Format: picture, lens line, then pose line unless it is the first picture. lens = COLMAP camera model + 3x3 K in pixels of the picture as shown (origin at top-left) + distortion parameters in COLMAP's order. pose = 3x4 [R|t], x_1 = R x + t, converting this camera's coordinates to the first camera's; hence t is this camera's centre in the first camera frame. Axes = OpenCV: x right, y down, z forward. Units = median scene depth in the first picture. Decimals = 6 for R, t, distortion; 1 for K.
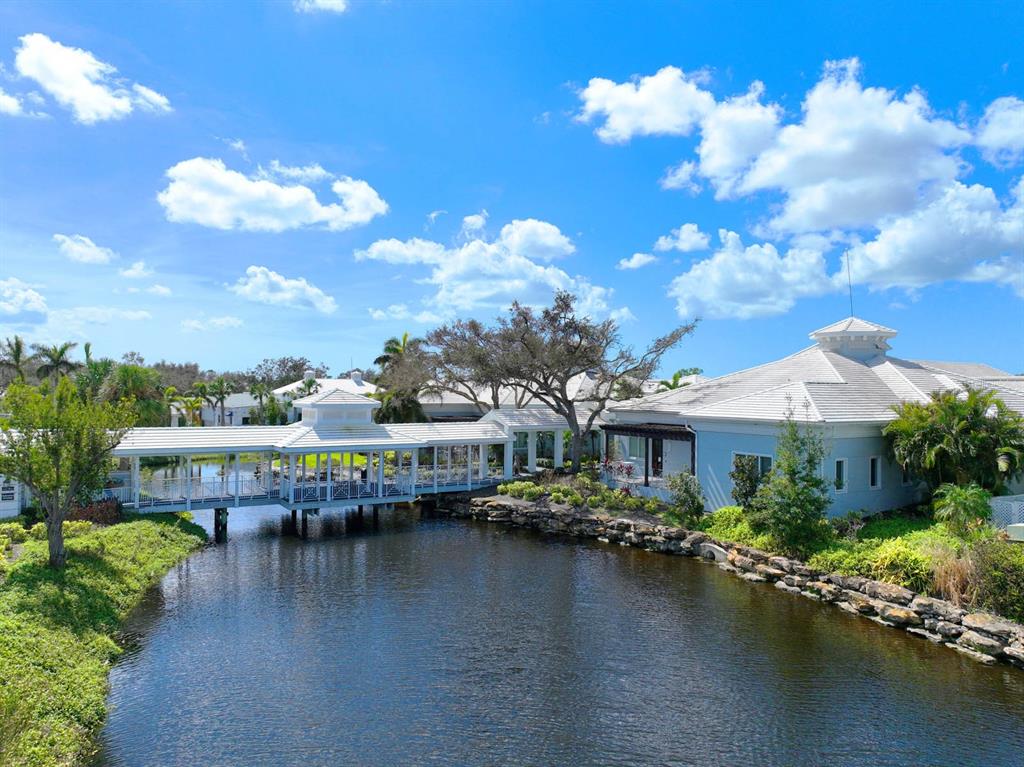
lens RADIAL K [[717.4, 0, 512.0], [0, 717.4, 383.5], [0, 0, 1]] dist [0.002798, 0.009161]
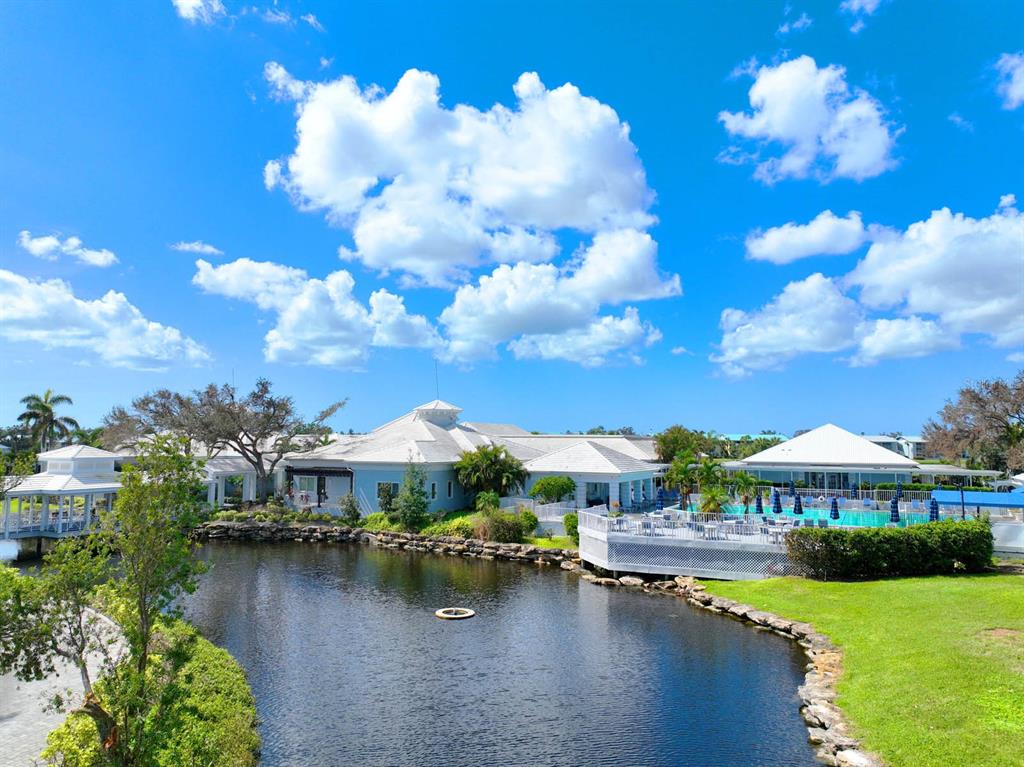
lens RADIAL K [[717.4, 0, 512.0], [0, 717.4, 383.5], [0, 0, 1]] dist [0.002798, 0.009161]
pose [[0.848537, 0.039157, 0.527685, -0.361734], [-0.002715, 0.997567, -0.069659, -0.022197], [-0.529128, 0.057676, 0.846579, -0.696393]]
